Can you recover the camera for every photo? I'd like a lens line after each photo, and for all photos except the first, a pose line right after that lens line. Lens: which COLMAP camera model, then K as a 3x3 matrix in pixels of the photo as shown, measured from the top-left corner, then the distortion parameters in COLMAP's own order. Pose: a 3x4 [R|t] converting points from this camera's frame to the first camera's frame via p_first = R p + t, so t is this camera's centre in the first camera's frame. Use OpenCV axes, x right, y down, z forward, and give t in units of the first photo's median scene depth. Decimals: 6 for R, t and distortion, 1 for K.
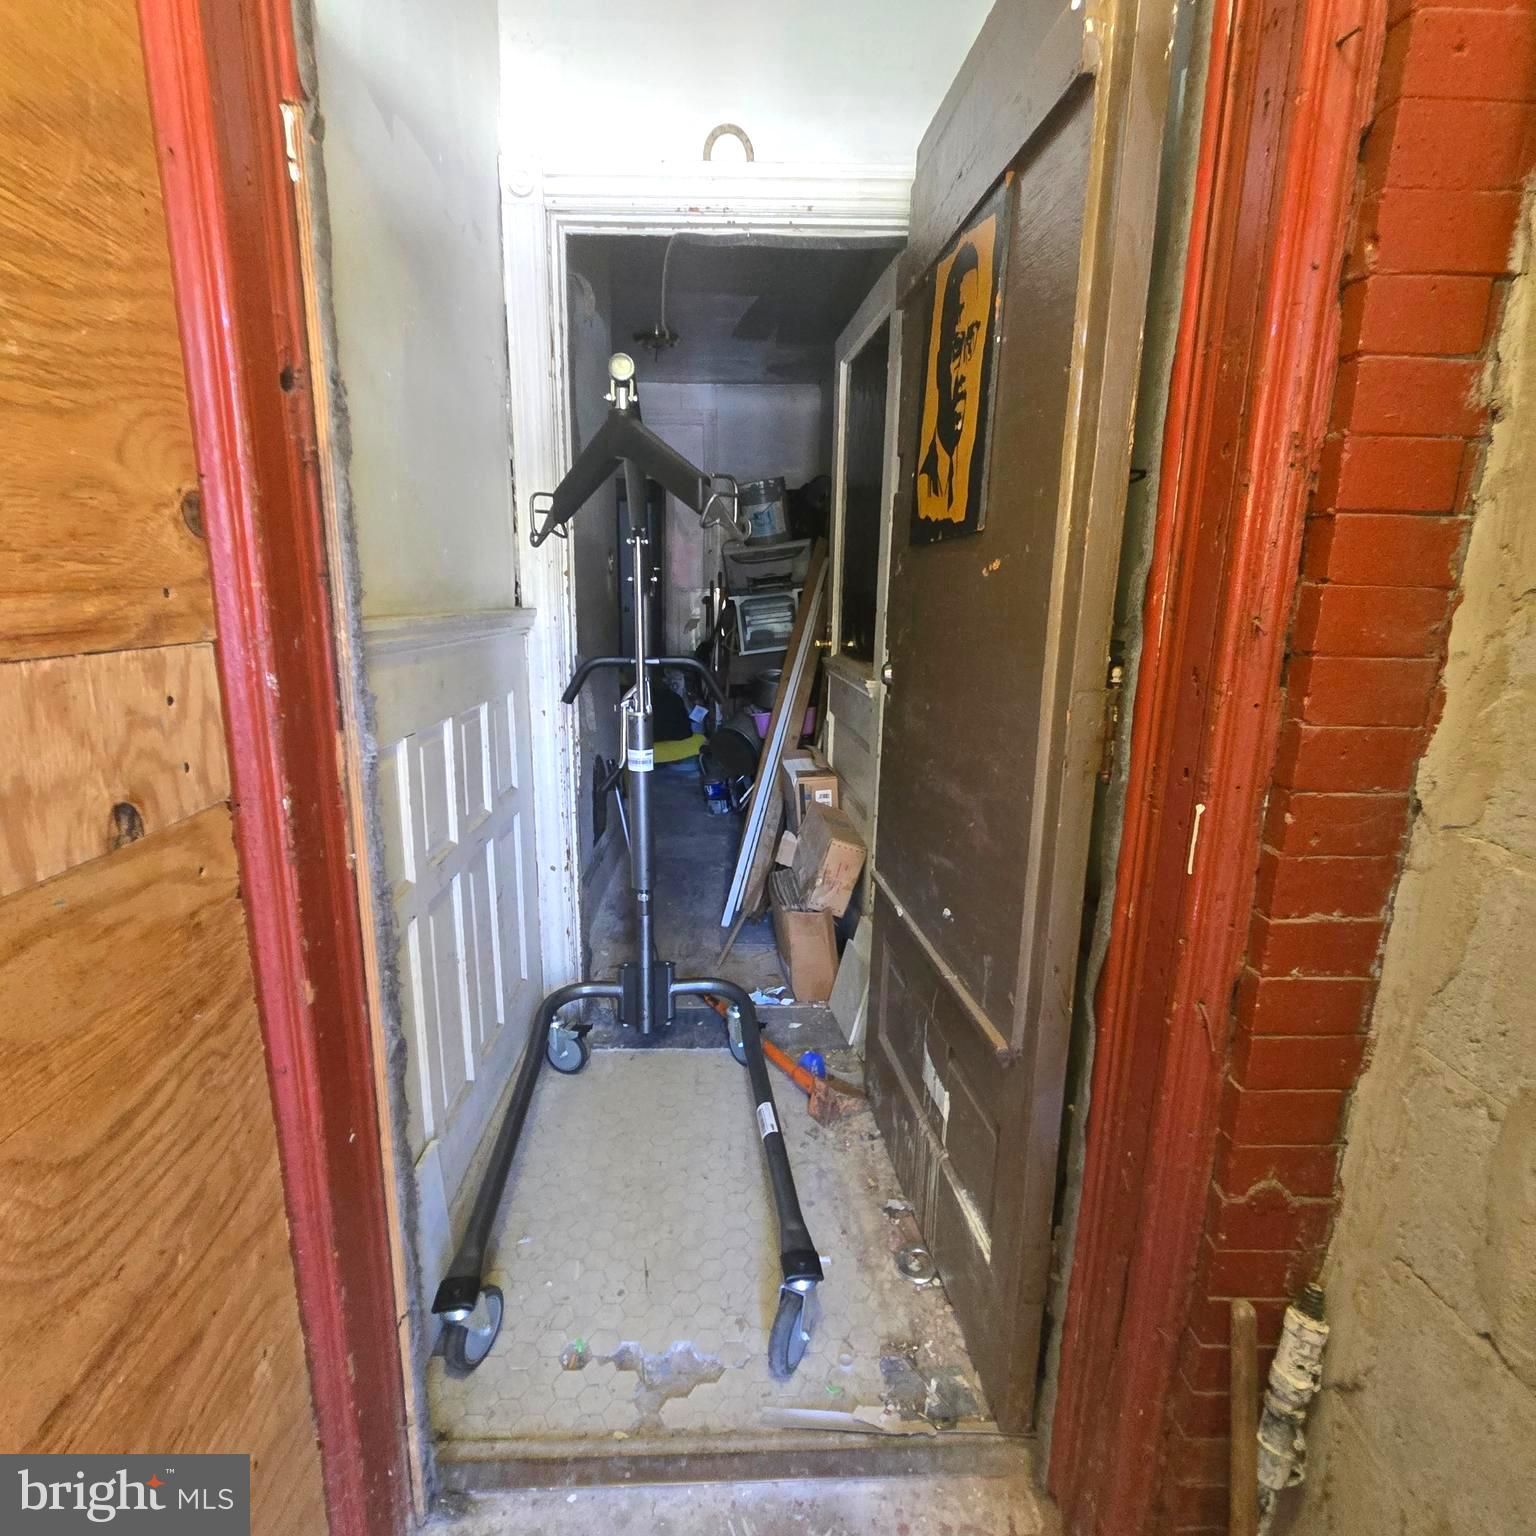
lens RADIAL K [[841.2, 0, 768.2], [0, 841.2, 767.2], [0, 0, 1]] dist [0.004108, -0.001963]
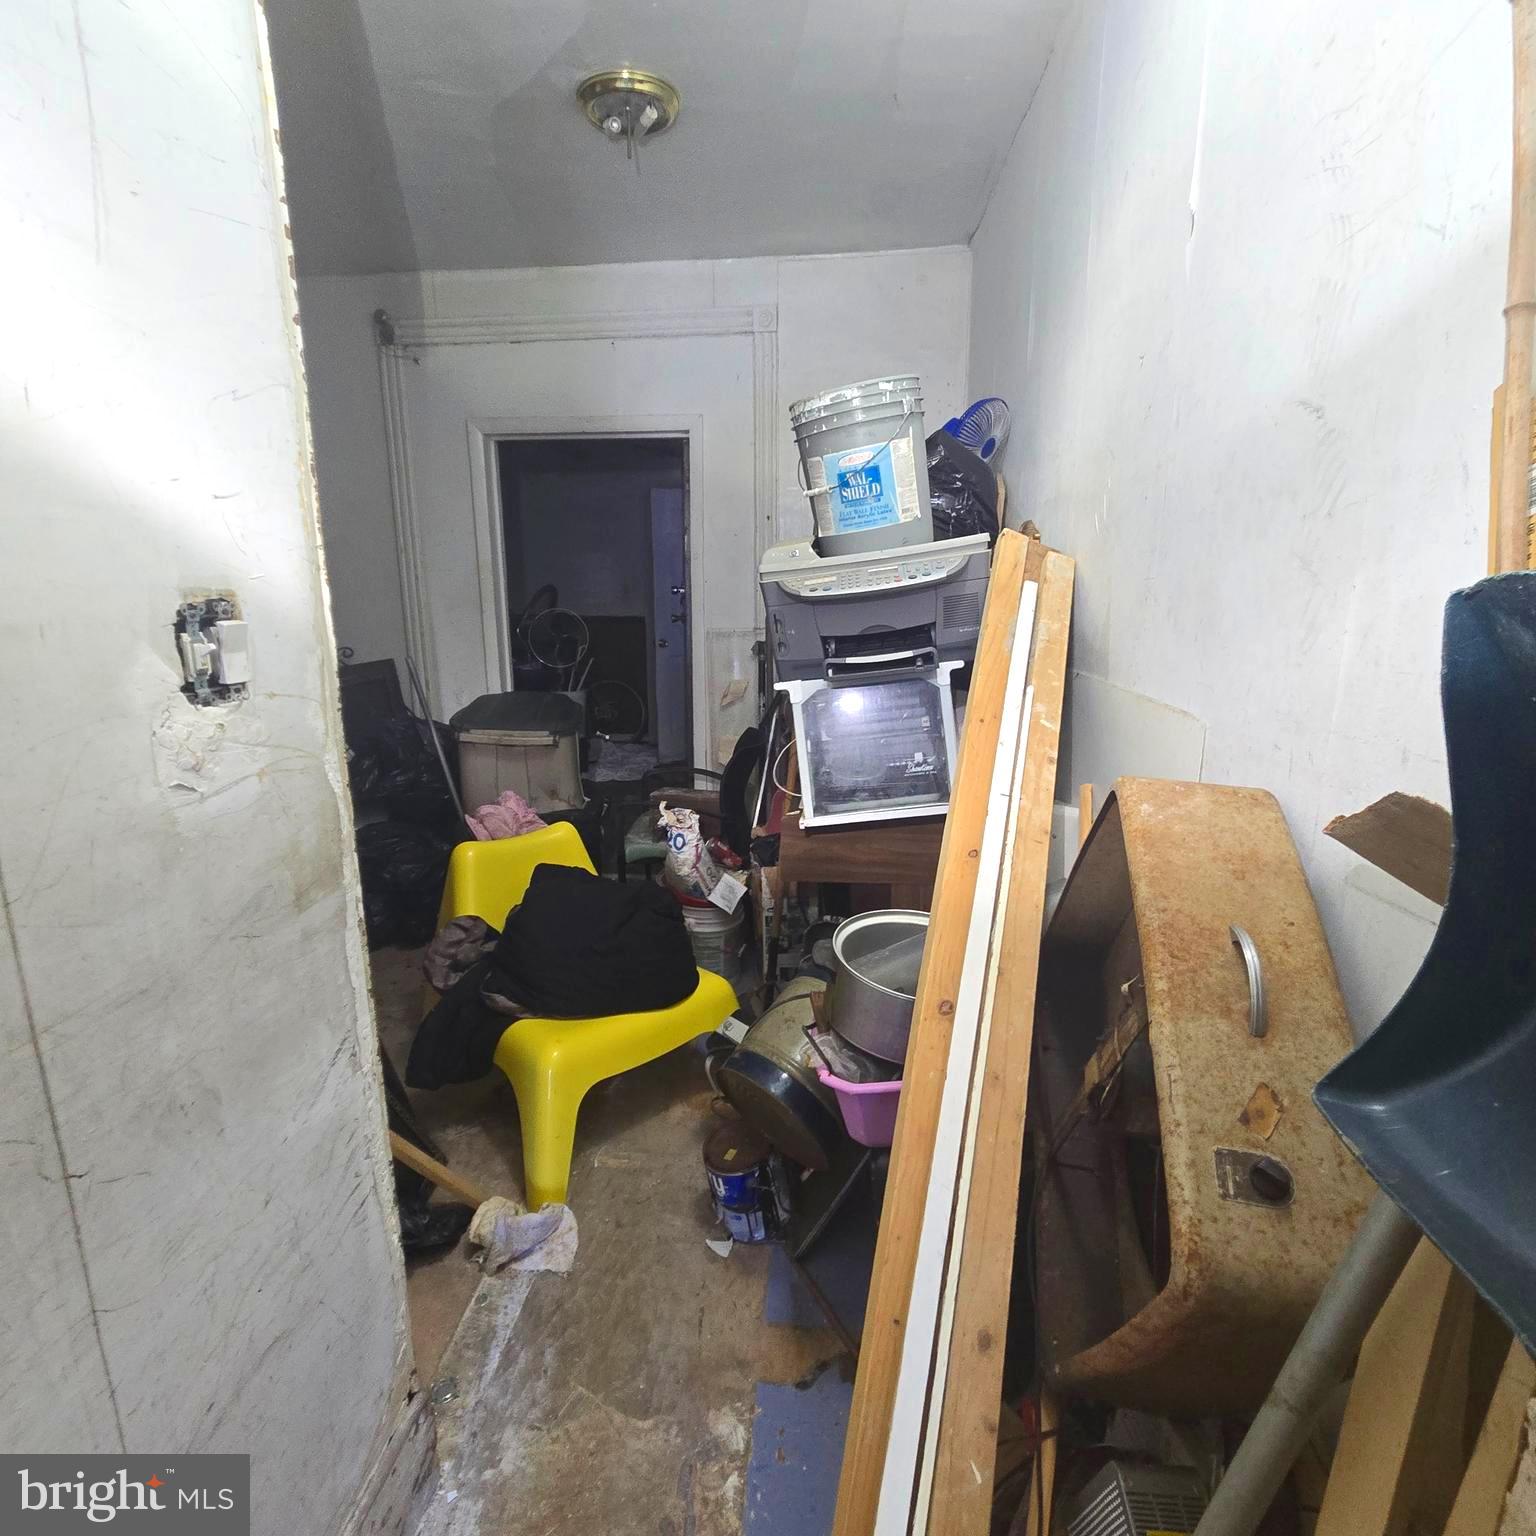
lens RADIAL K [[841.2, 0, 764.5], [0, 841.2, 767.9], [0, 0, 1]] dist [0.004108, -0.001963]
pose [[0.993315, 0.009131, -0.115070, -0.005436], [-0.007929, 0.999909, 0.010905, -0.166479], [0.115159, -0.009920, 0.993297, 0.600023]]
